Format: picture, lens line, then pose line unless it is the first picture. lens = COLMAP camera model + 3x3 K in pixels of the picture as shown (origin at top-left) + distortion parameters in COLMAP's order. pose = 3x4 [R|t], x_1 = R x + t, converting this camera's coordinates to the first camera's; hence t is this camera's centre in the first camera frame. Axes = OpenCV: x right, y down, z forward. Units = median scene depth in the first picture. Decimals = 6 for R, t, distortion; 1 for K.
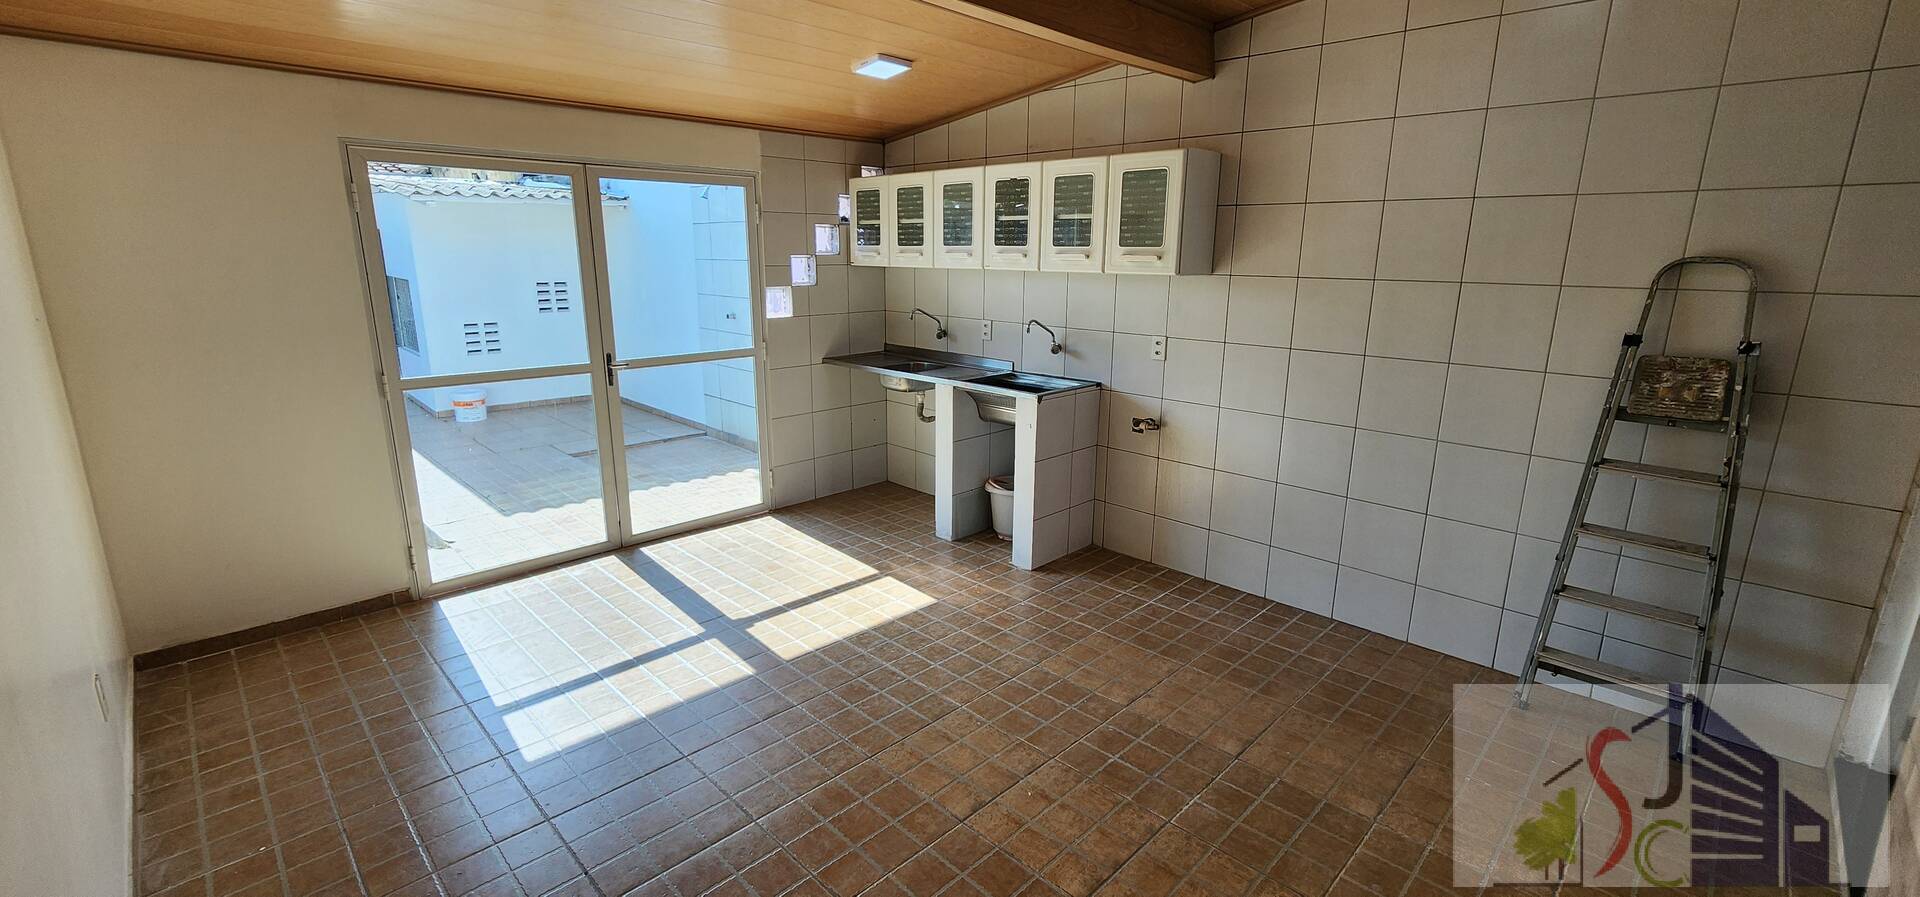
lens RADIAL K [[790.0, 0, 956.2], [0, 790.0, 440.1], [0, 0, 1]] dist [-0.002741, 0.000051]
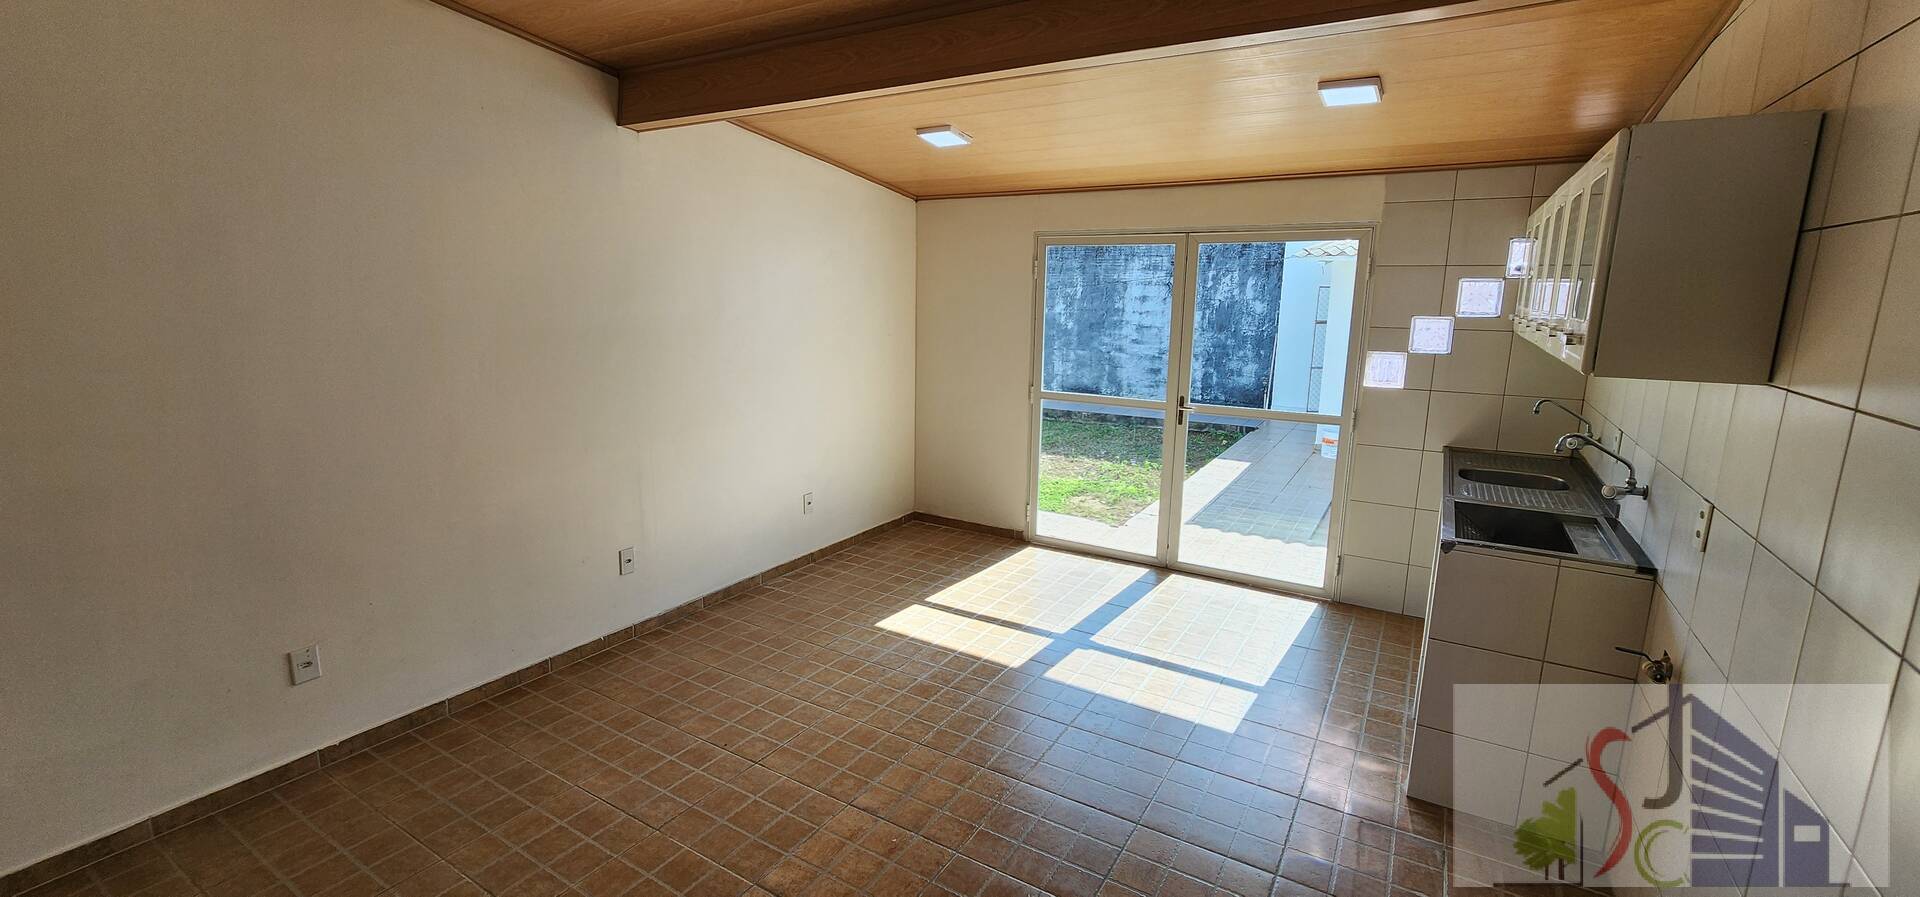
lens RADIAL K [[790.0, 0, 956.2], [0, 790.0, 440.1], [0, 0, 1]] dist [-0.002741, 0.000051]
pose [[0.234431, 0.180336, -0.955260, 0.627738], [-0.236257, 0.963751, 0.123959, -0.123518], [0.942987, 0.196627, 0.268539, 0.442270]]
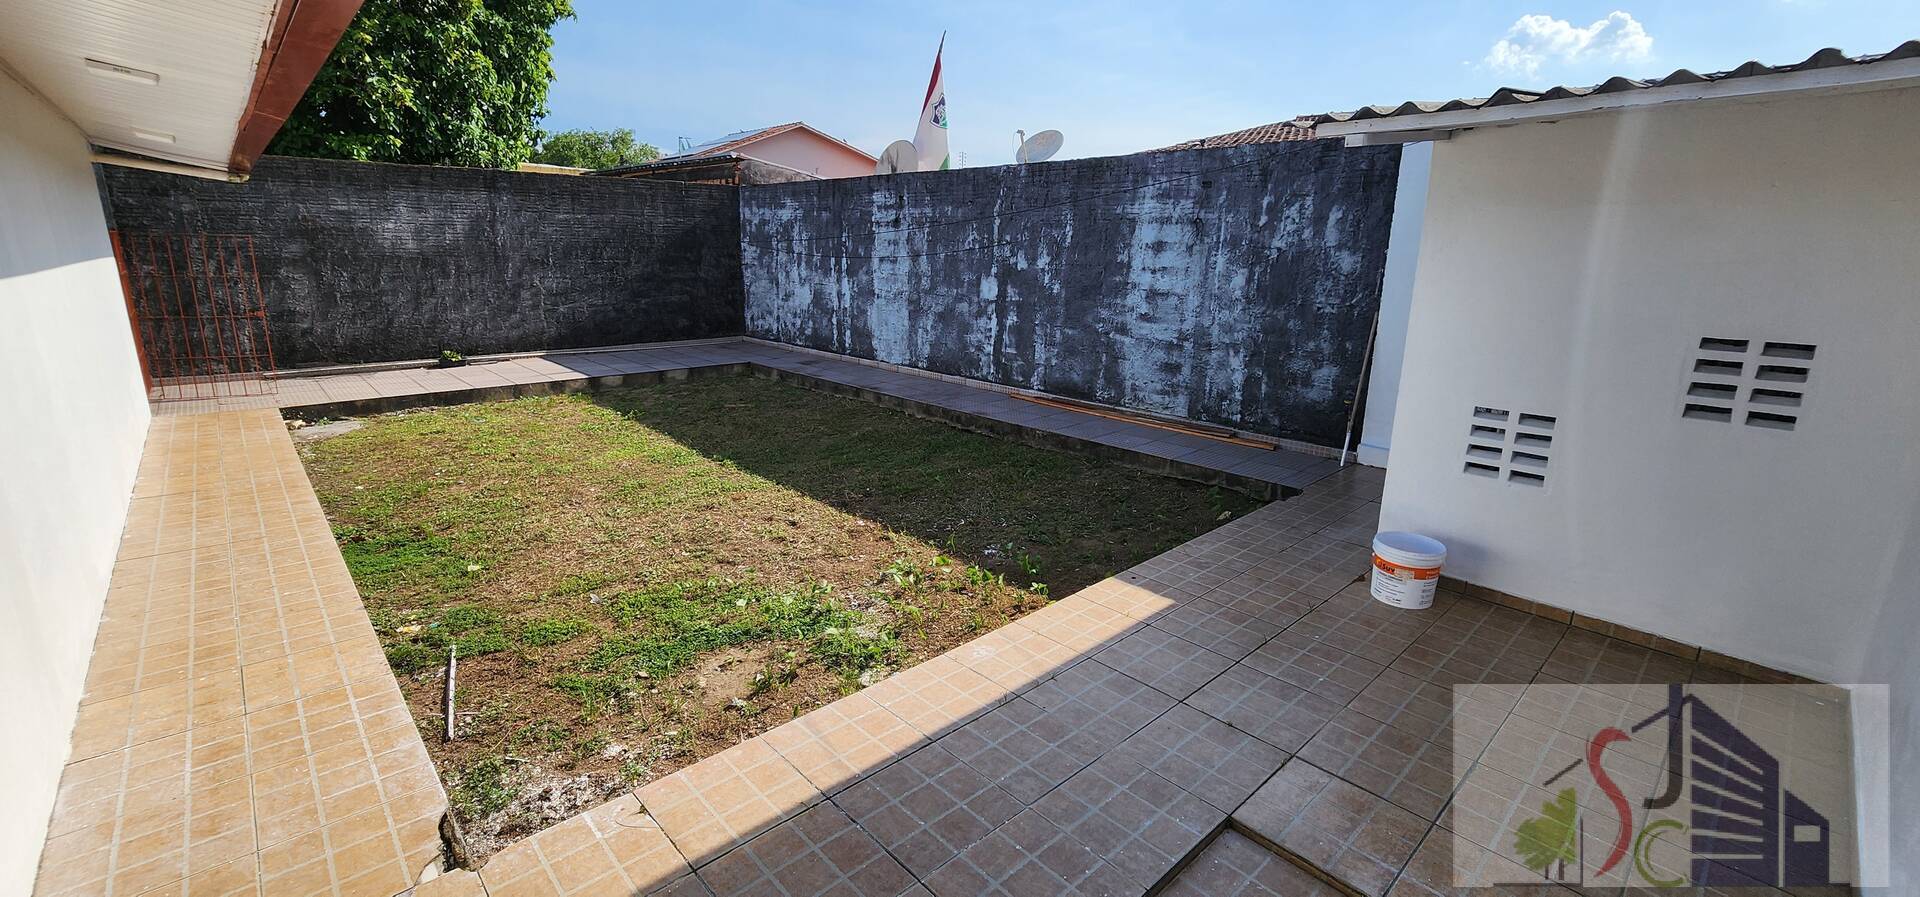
lens RADIAL K [[798.3, 0, 953.9], [0, 798.3, 441.1], [0, 0, 1]] dist [0.001938, 0.000379]
pose [[-0.034735, 0.235181, -0.971331, -0.300586], [-0.248371, 0.939393, 0.236330, -0.340661], [0.968042, 0.249459, 0.025783, 1.450194]]
